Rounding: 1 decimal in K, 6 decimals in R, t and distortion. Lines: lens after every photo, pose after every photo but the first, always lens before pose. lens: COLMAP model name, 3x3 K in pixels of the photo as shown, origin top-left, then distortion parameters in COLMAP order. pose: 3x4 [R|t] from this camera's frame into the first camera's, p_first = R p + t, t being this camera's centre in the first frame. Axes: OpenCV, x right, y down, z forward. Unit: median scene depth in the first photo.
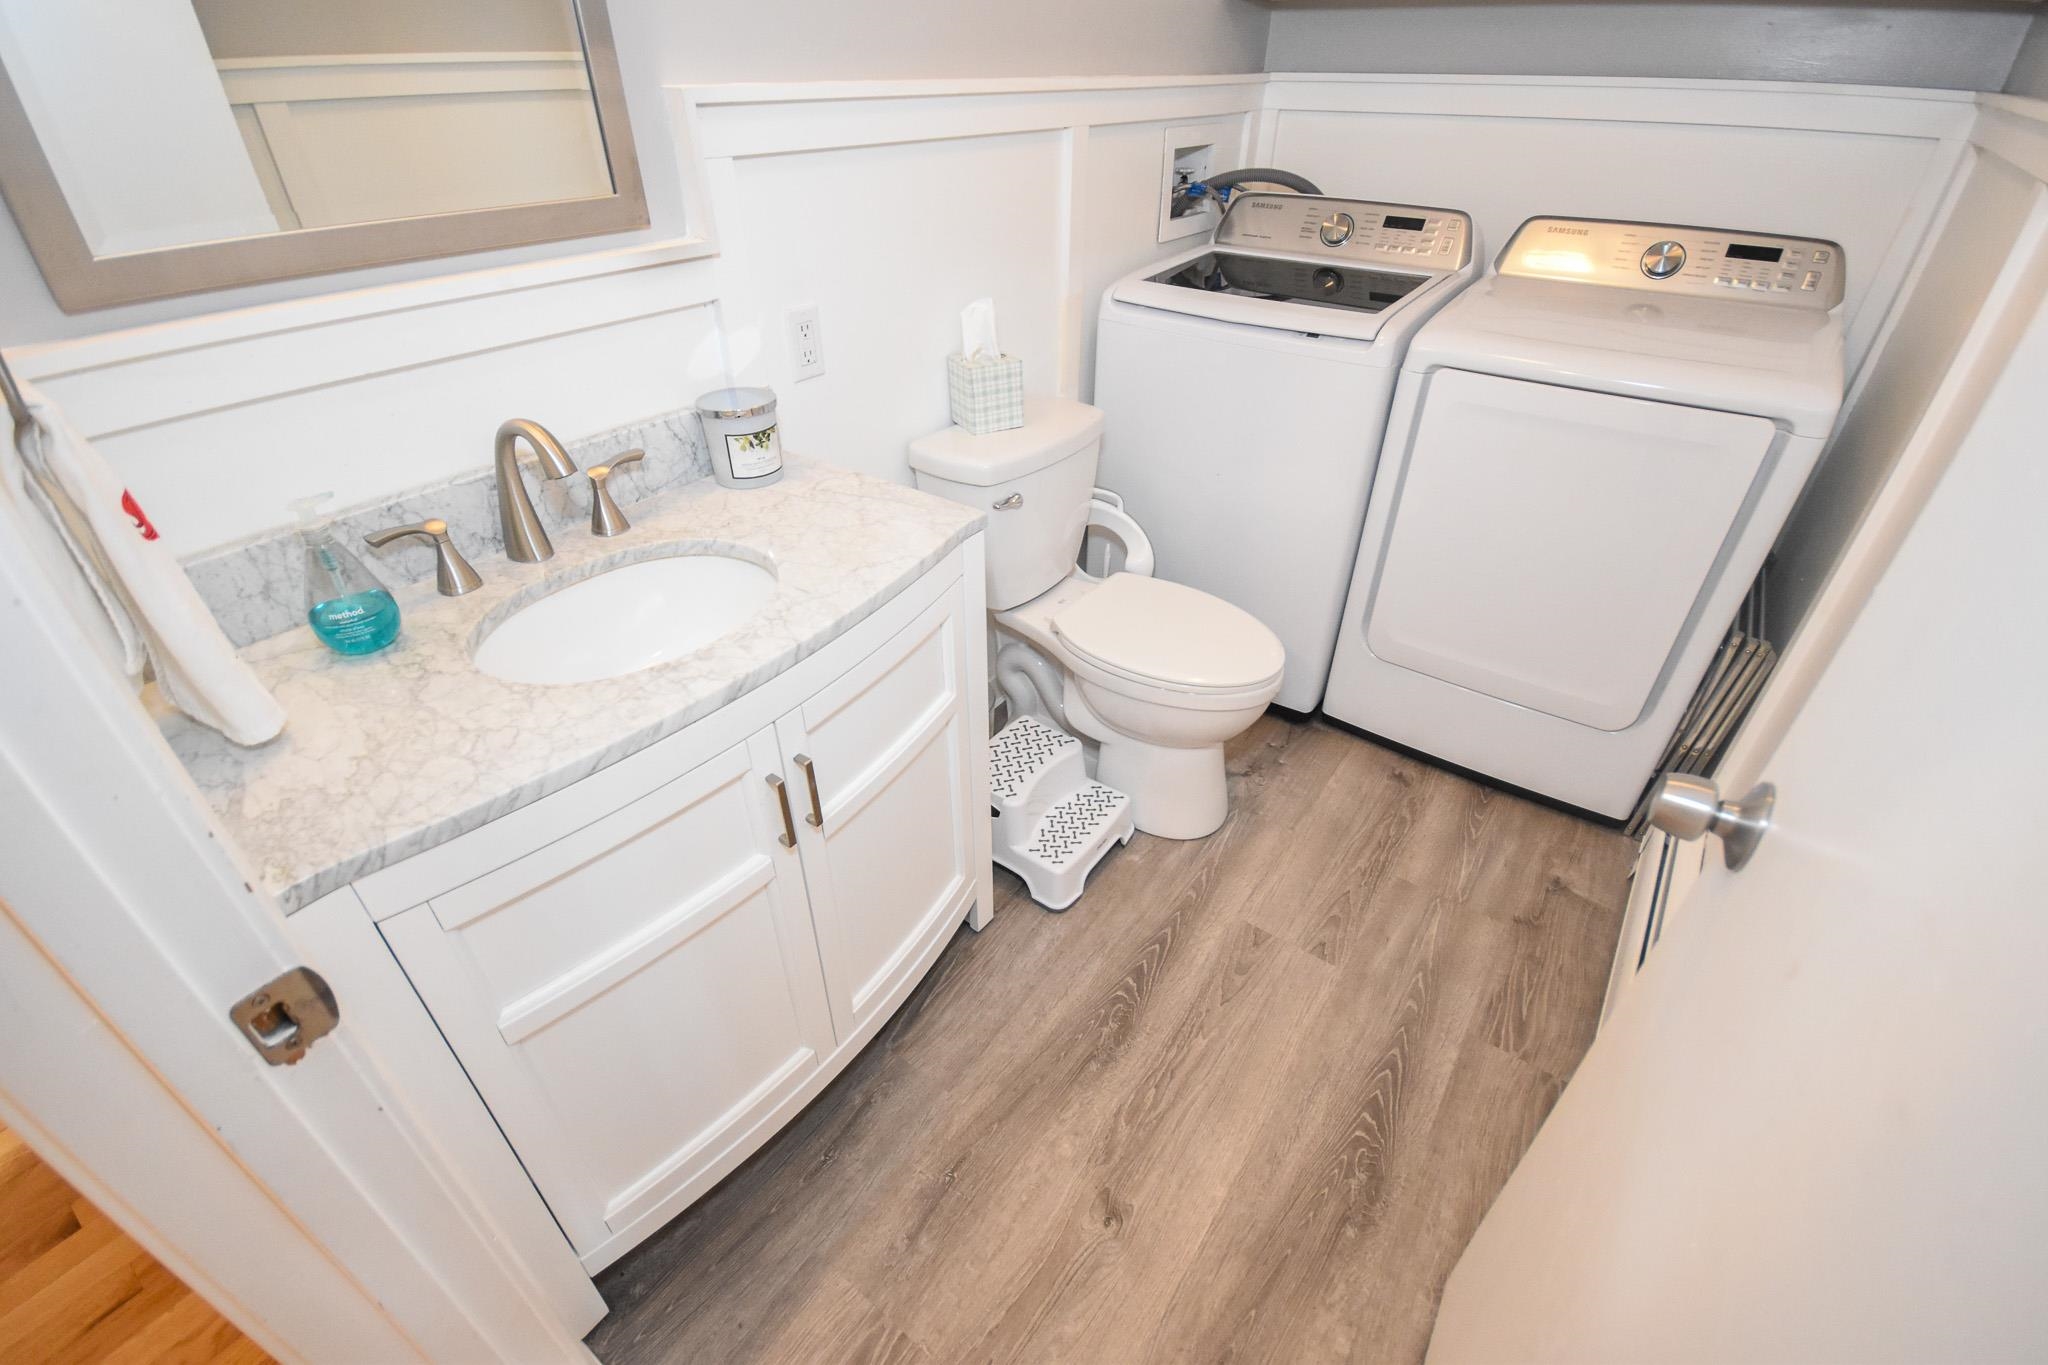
lens RADIAL K [[896.9, 0, 1025.2], [0, 896.9, 687.6], [0, 0, 1]] dist [-0.000087, -0.002546]
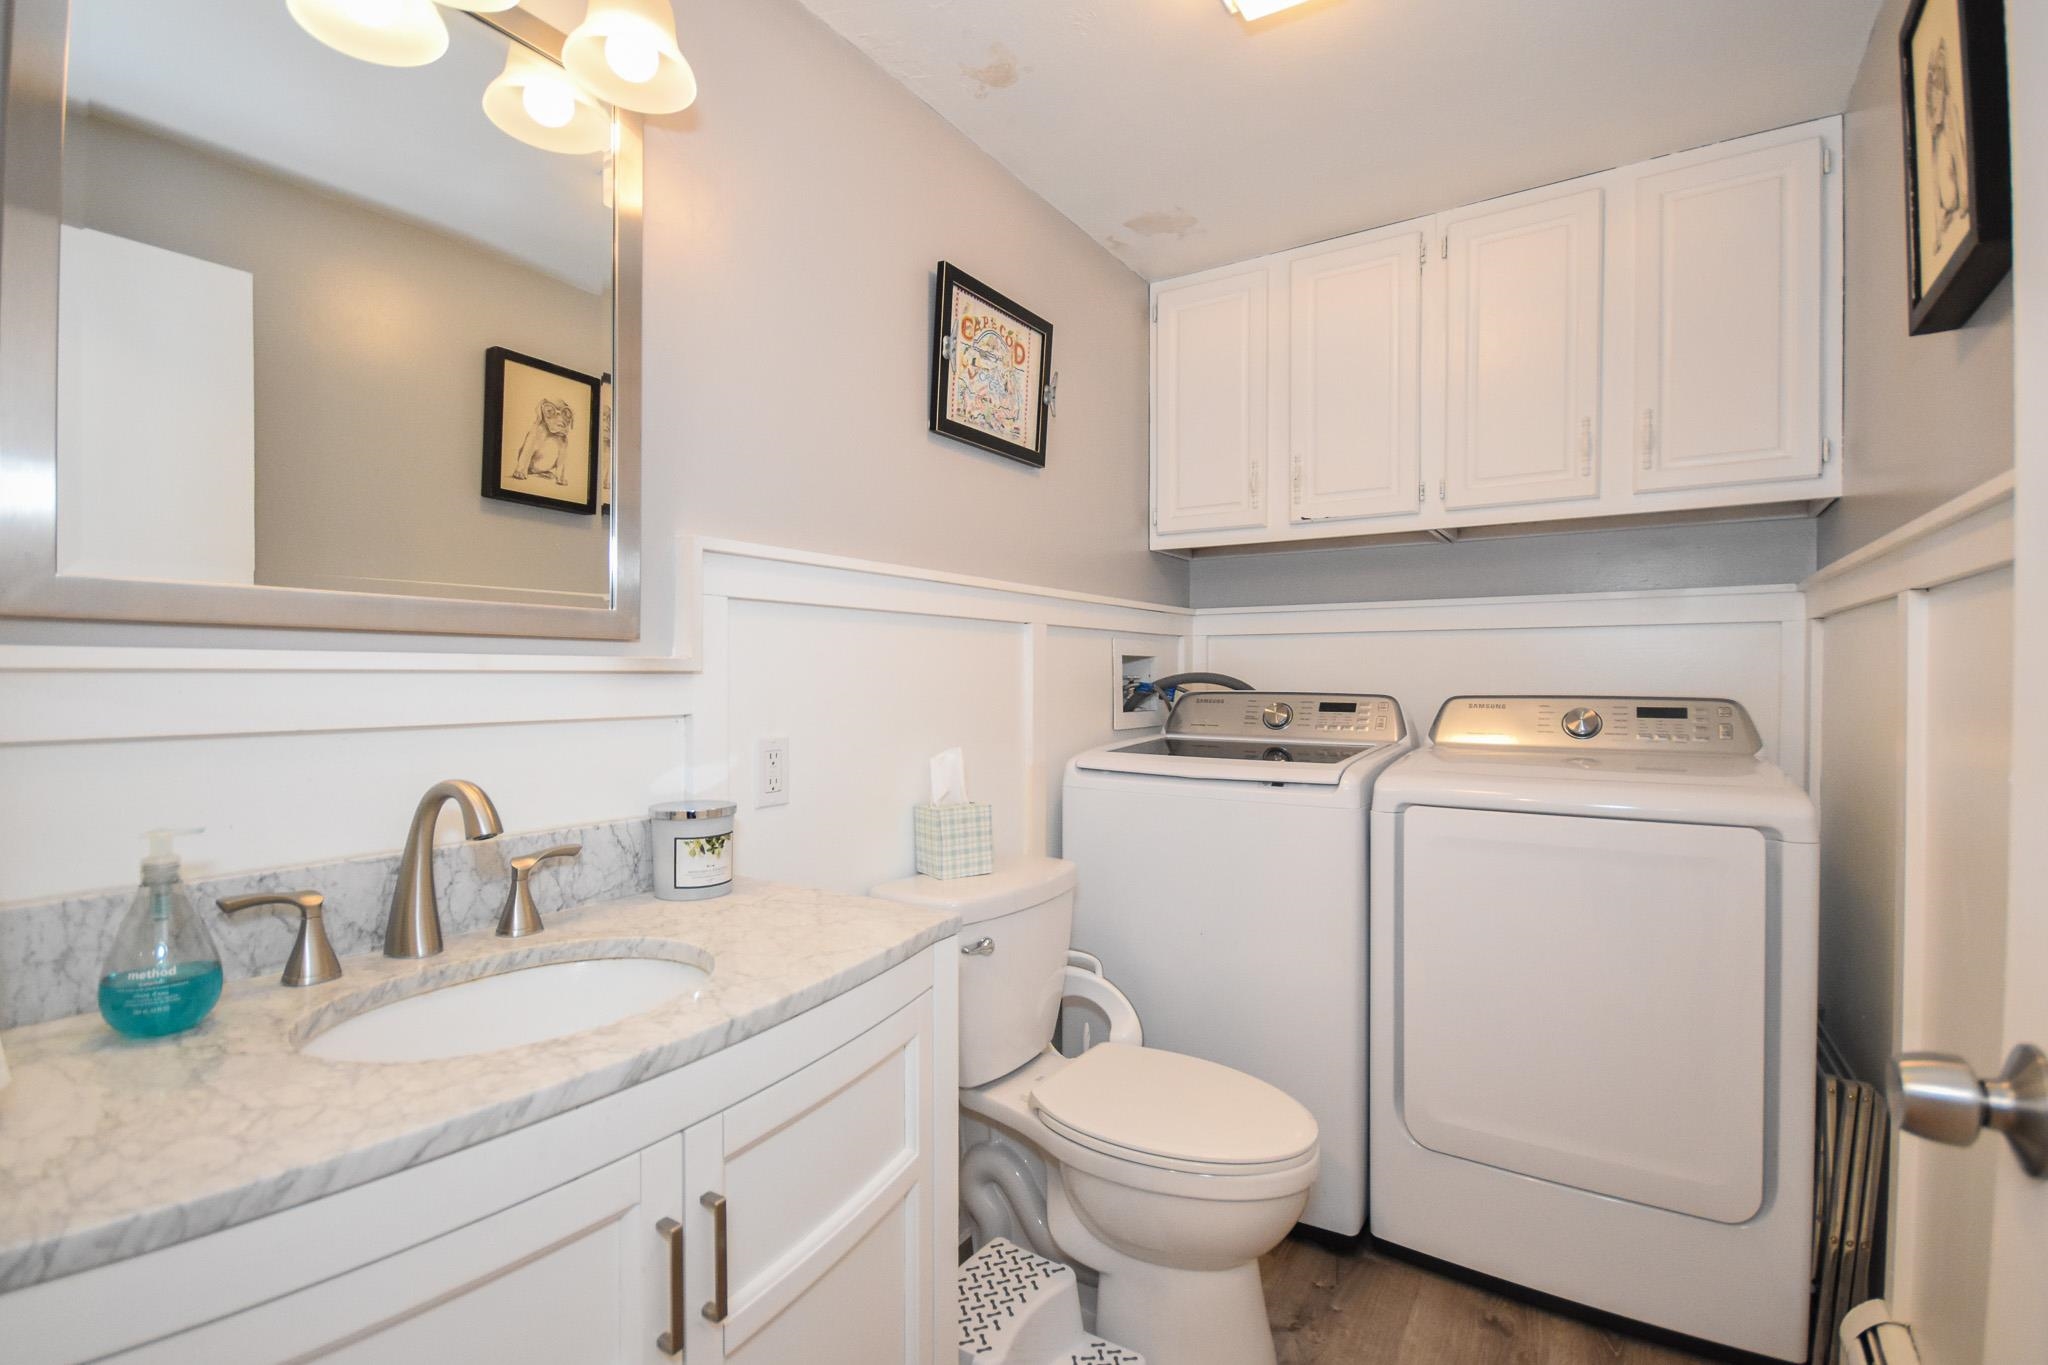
lens RADIAL K [[929.9, 0, 1025.7], [0, 929.9, 685.2], [0, 0, 1]] dist [0.009749, -0.012585]
pose [[0.998417, -0.002535, 0.056186, -0.022753], [0.033738, 0.826279, -0.562250, 0.099942], [-0.045000, 0.563255, 0.825057, 0.083344]]
